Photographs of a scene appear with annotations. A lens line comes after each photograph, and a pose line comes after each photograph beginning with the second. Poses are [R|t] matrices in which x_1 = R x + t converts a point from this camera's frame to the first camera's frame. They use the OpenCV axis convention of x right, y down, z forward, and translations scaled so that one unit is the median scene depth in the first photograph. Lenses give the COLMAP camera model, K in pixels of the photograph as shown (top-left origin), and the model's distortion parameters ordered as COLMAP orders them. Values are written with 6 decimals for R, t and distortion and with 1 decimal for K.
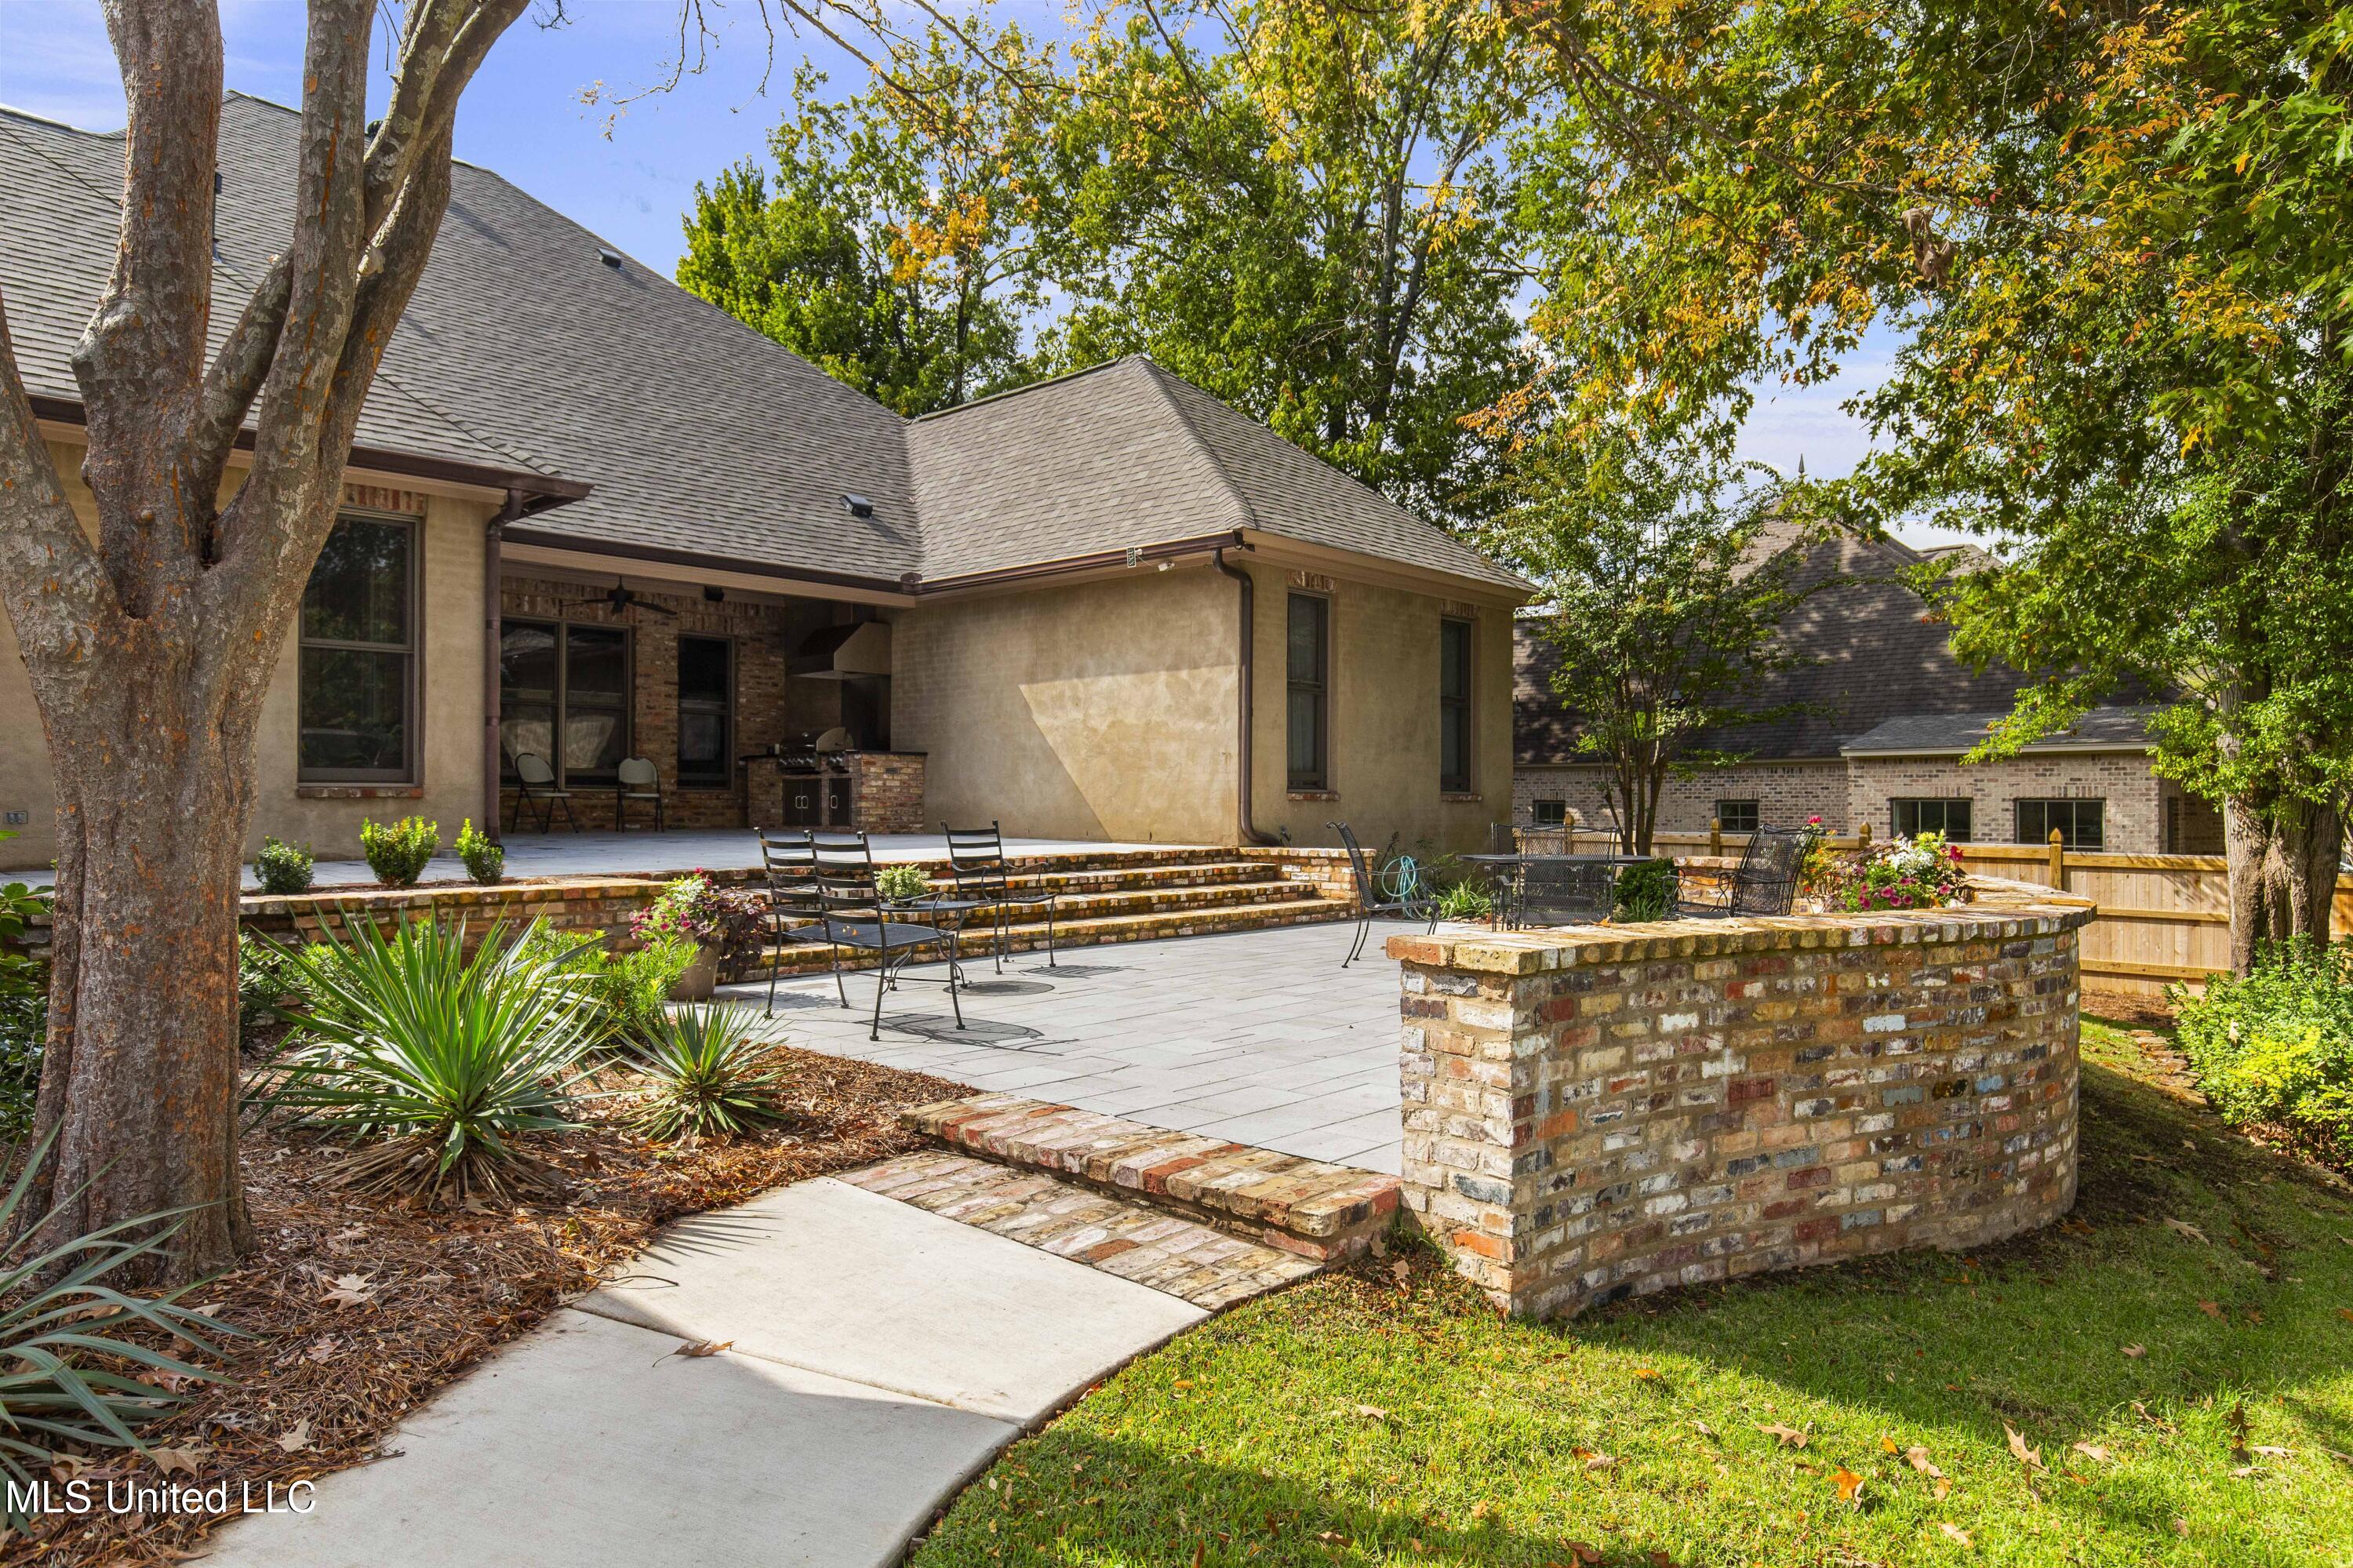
lens RADIAL K [[1392.1, 0, 1176.5], [0, 1392.1, 784.0], [0, 0, 1]] dist [-0.000879, 0.001818]
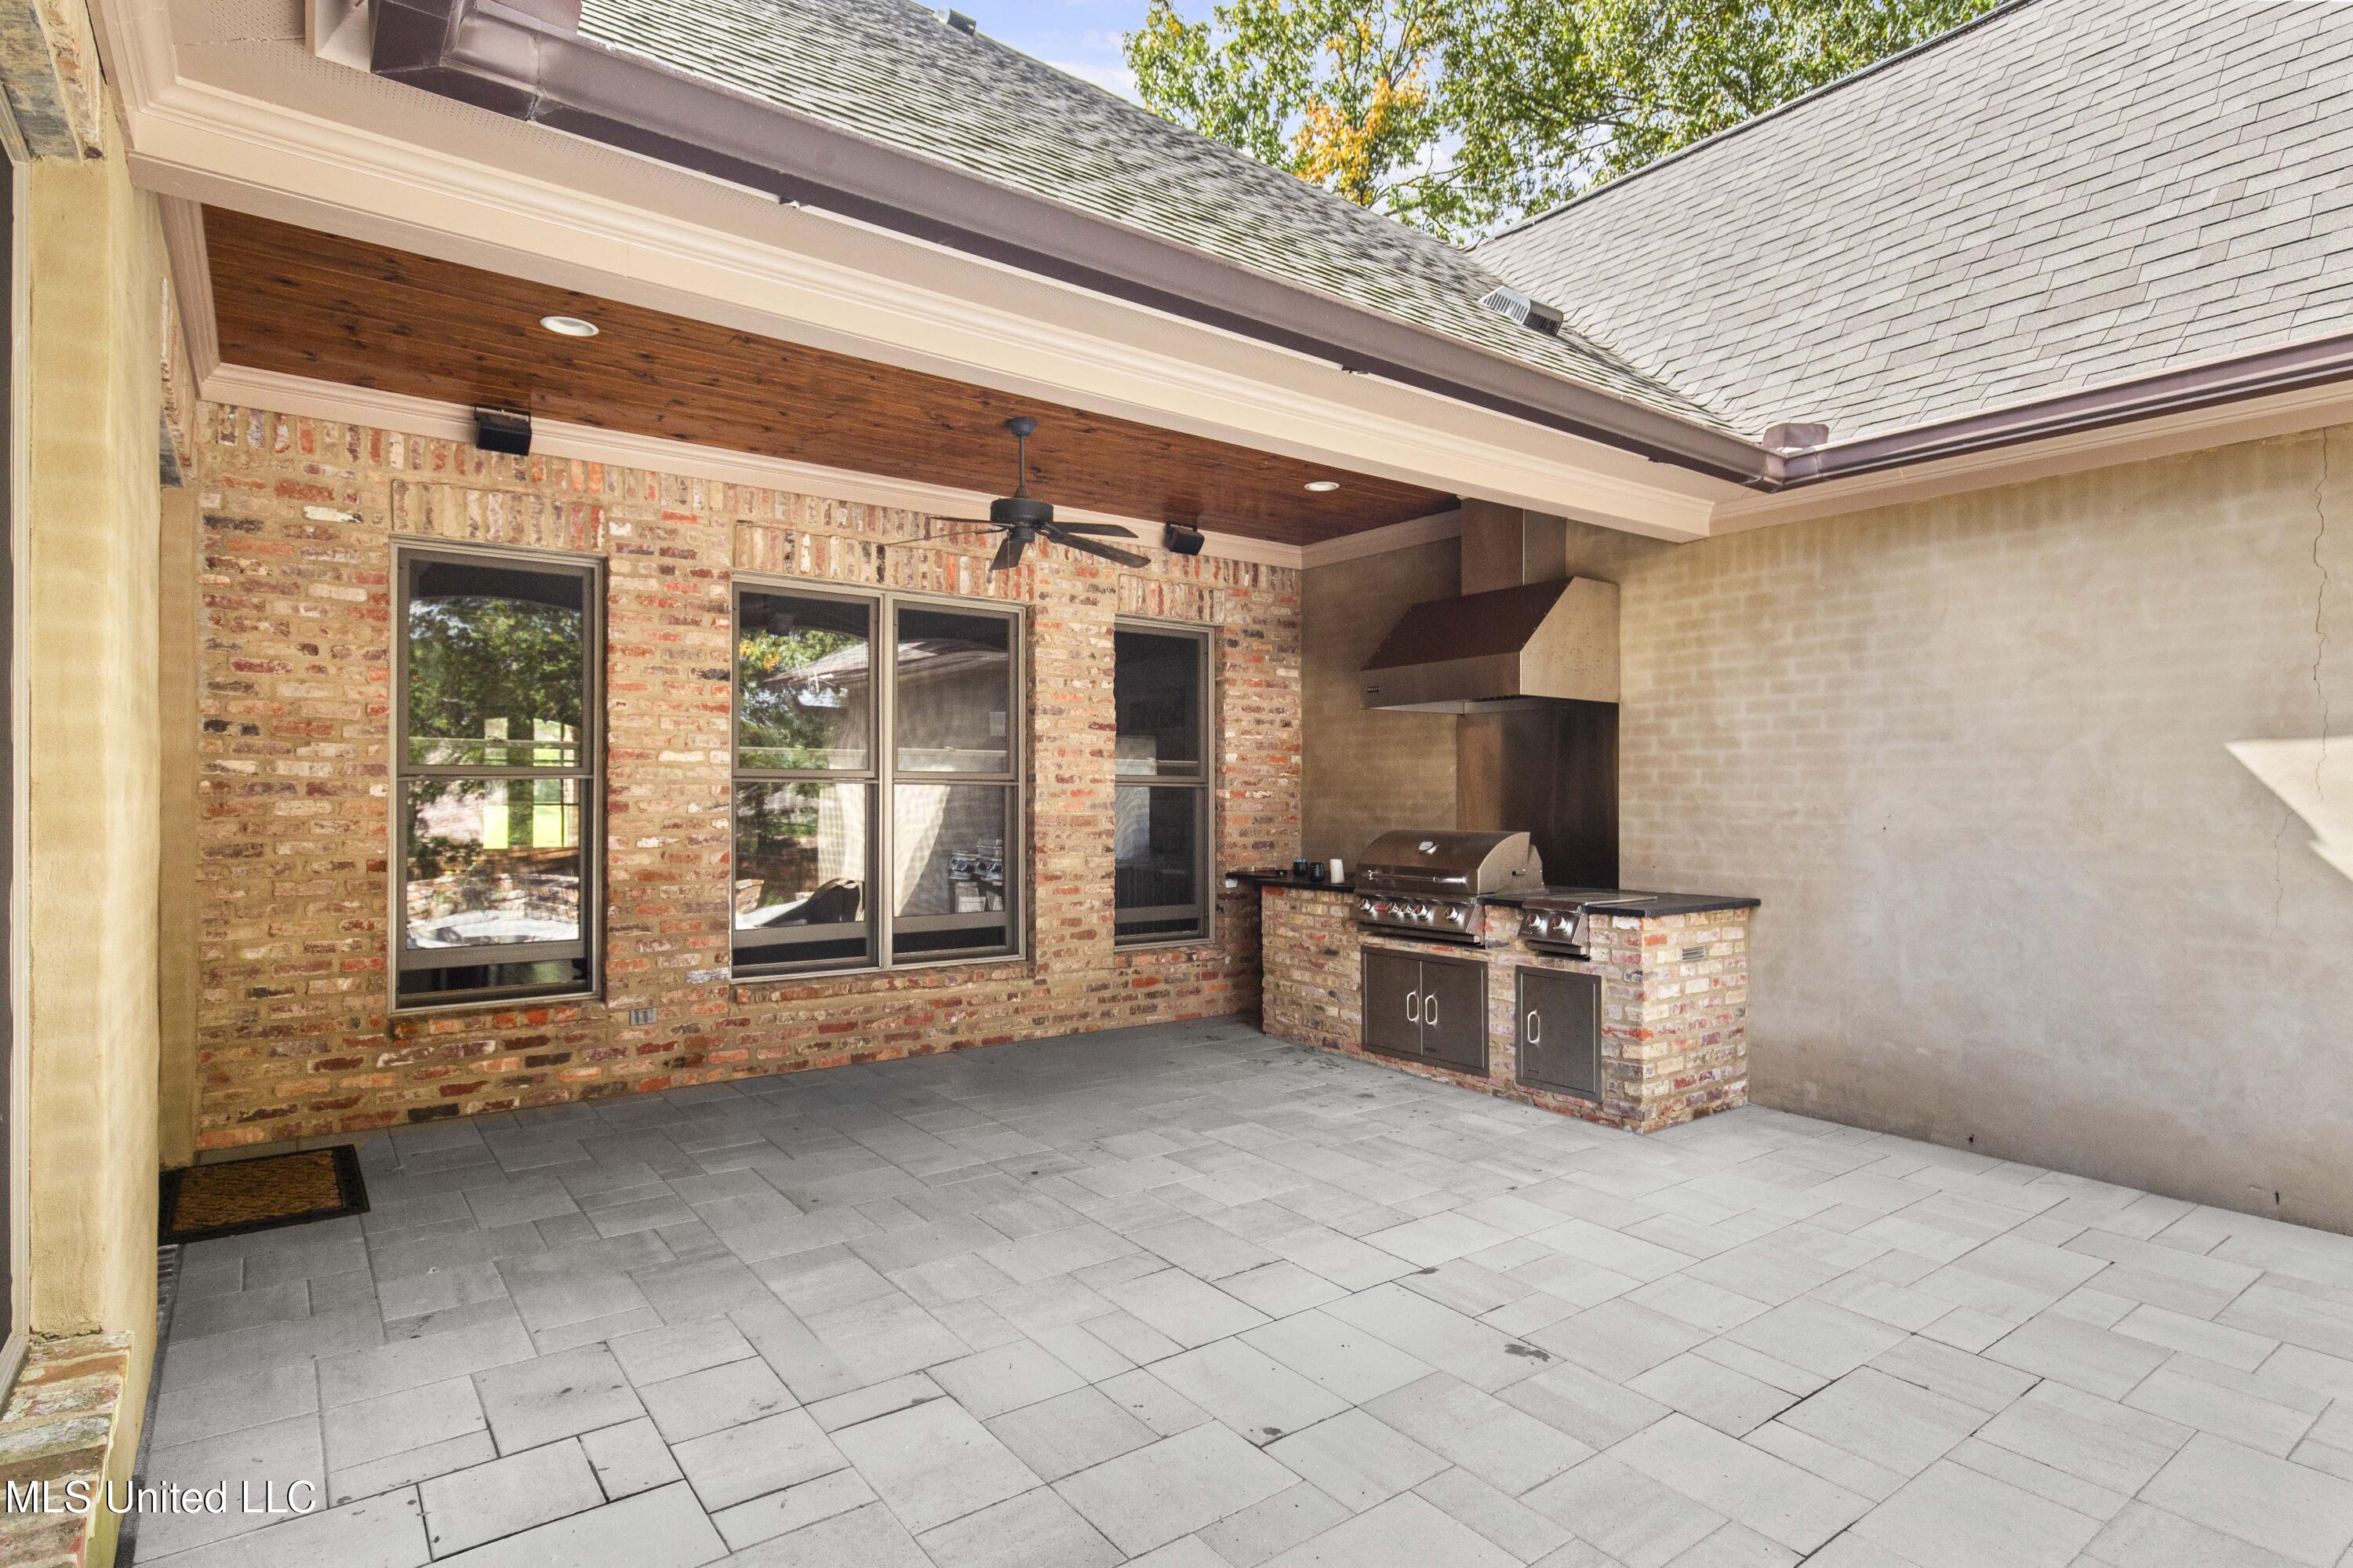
lens RADIAL K [[1209.8, 0, 1176.5], [0, 1209.8, 784.0], [0, 0, 1]] dist [-0.001880, -0.000210]
pose [[0.984377, -0.003609, -0.176037, -0.293379], [0.003290, 0.999992, -0.002105, -0.057355], [0.176044, 0.001493, 0.984381, 0.662438]]
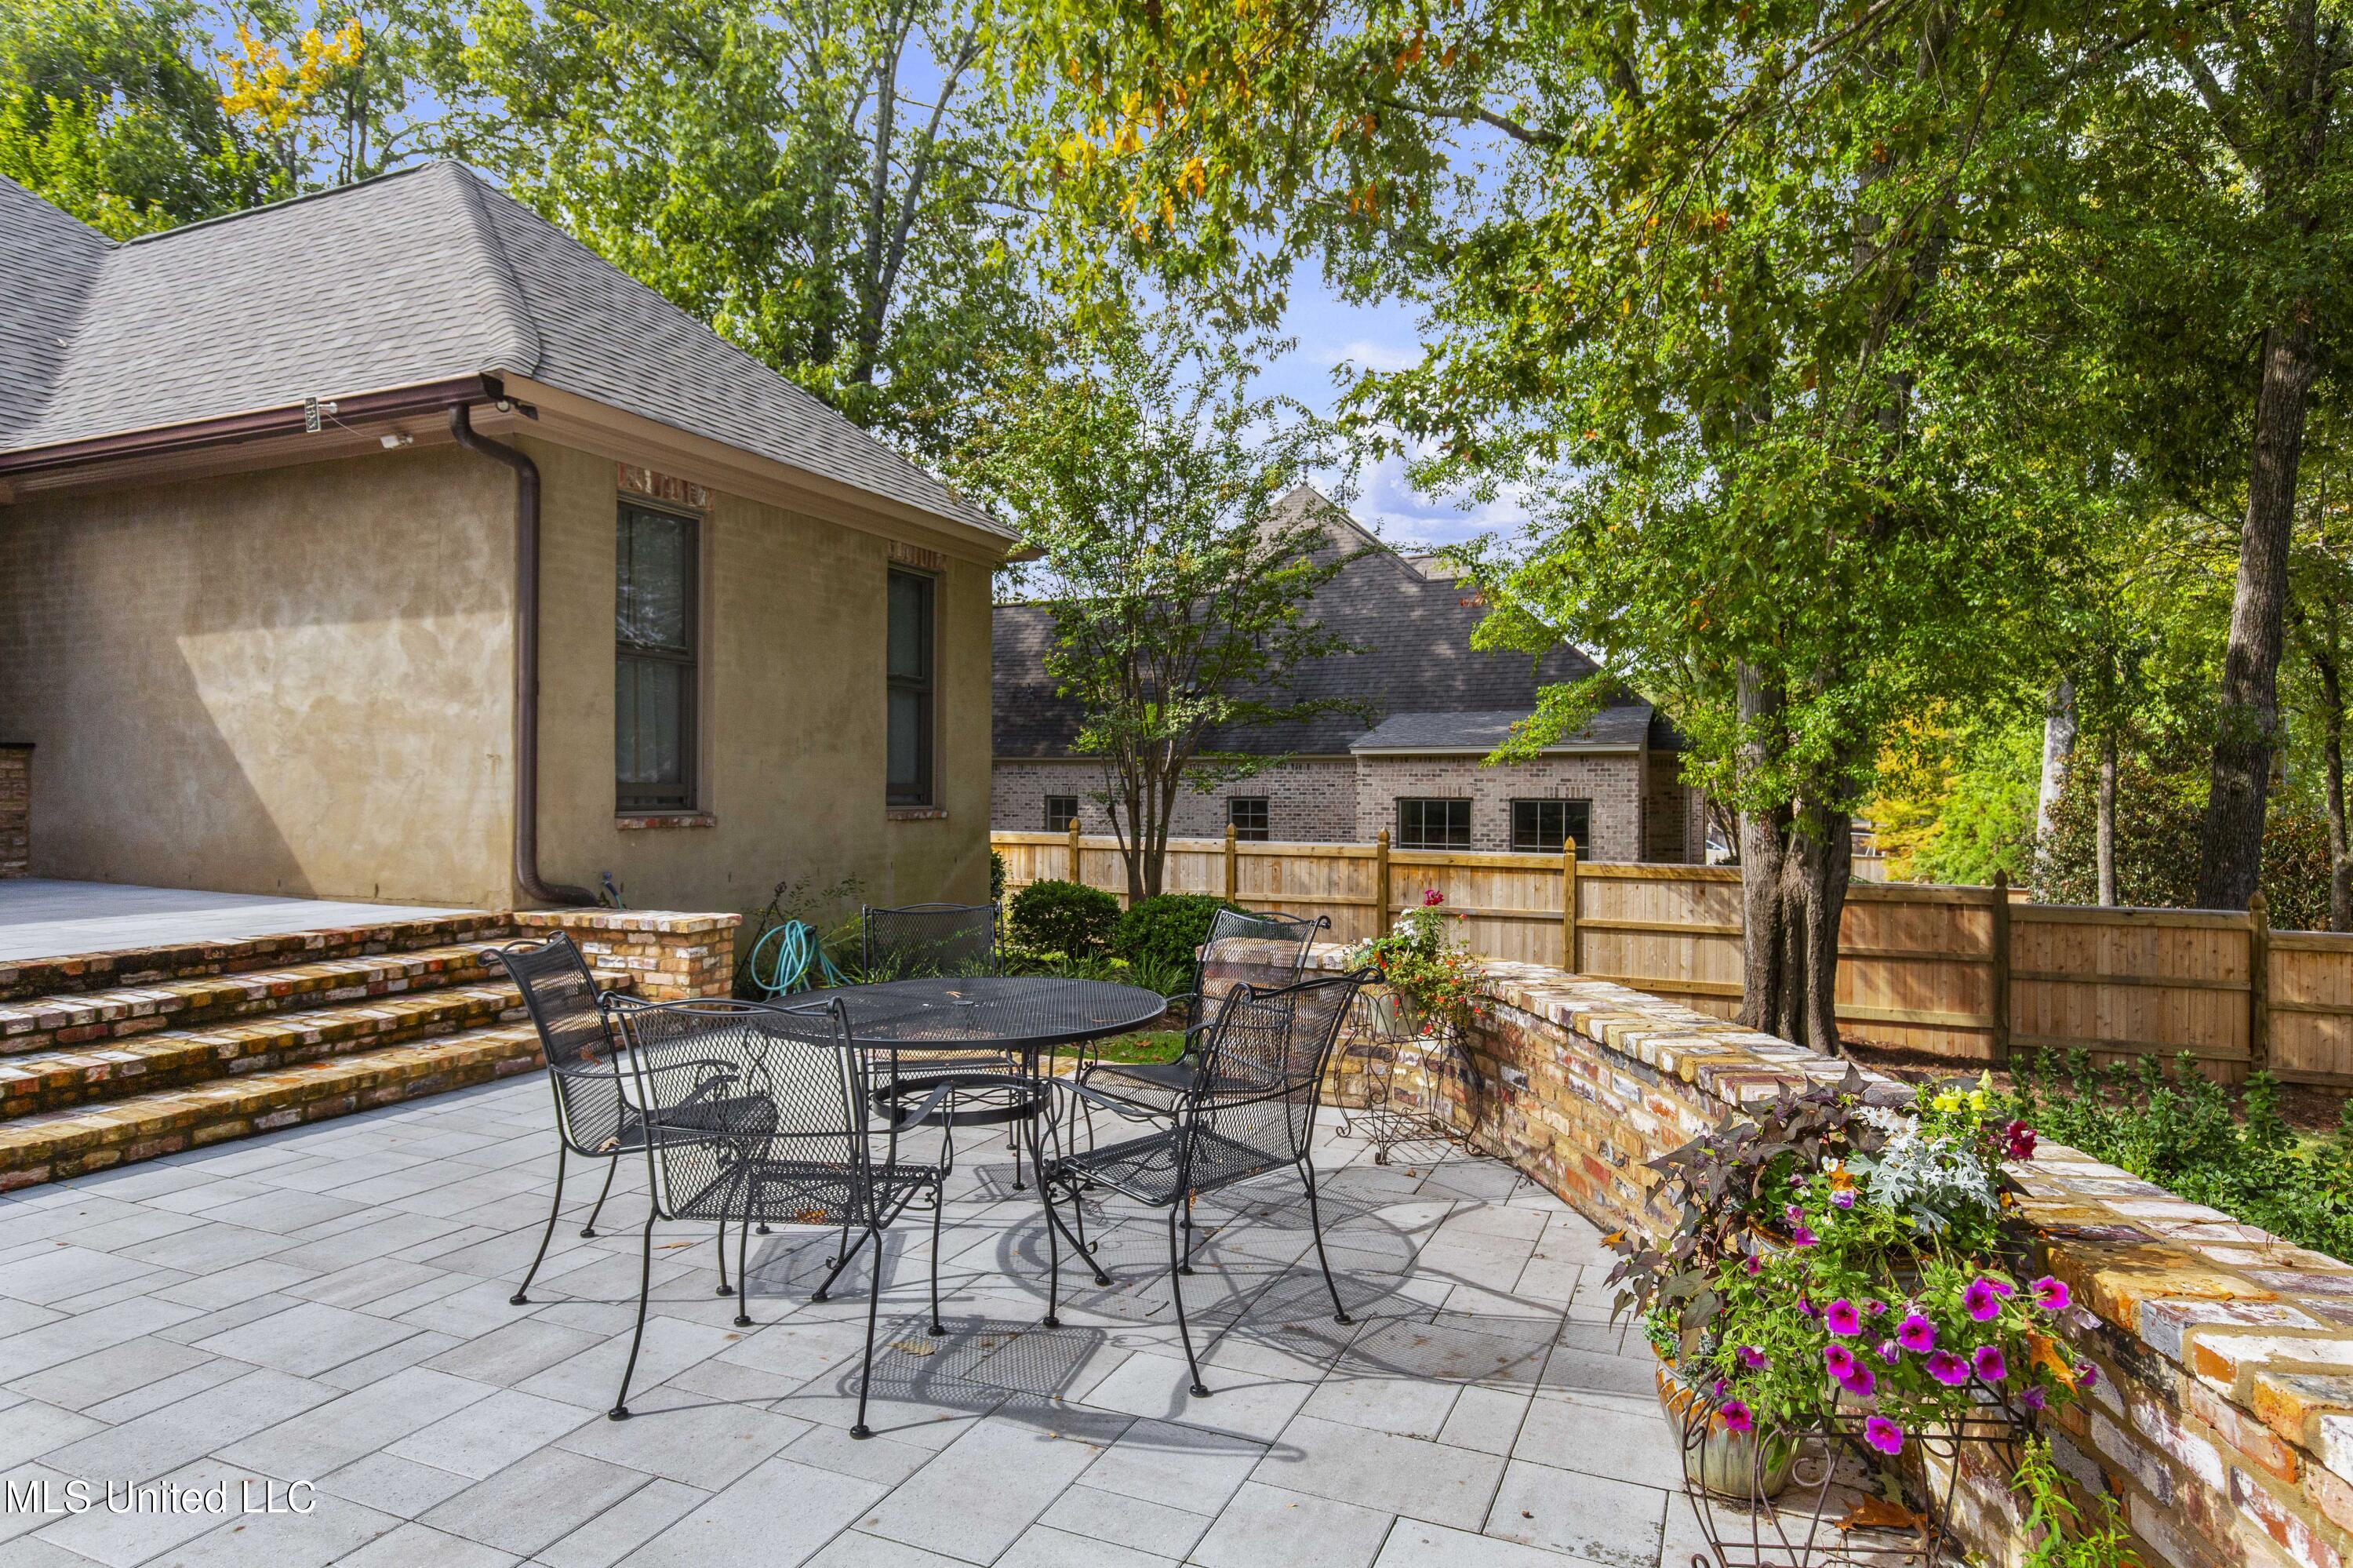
lens RADIAL K [[1303.5, 0, 1173.7], [0, 1303.5, 813.3], [0, 0, 1]] dist [0.004124, 0.000822]
pose [[0.944033, -0.006915, 0.329779, 0.106695], [-0.004533, 0.999414, 0.033932, -0.014702], [-0.329820, -0.033528, 0.943448, 0.311024]]
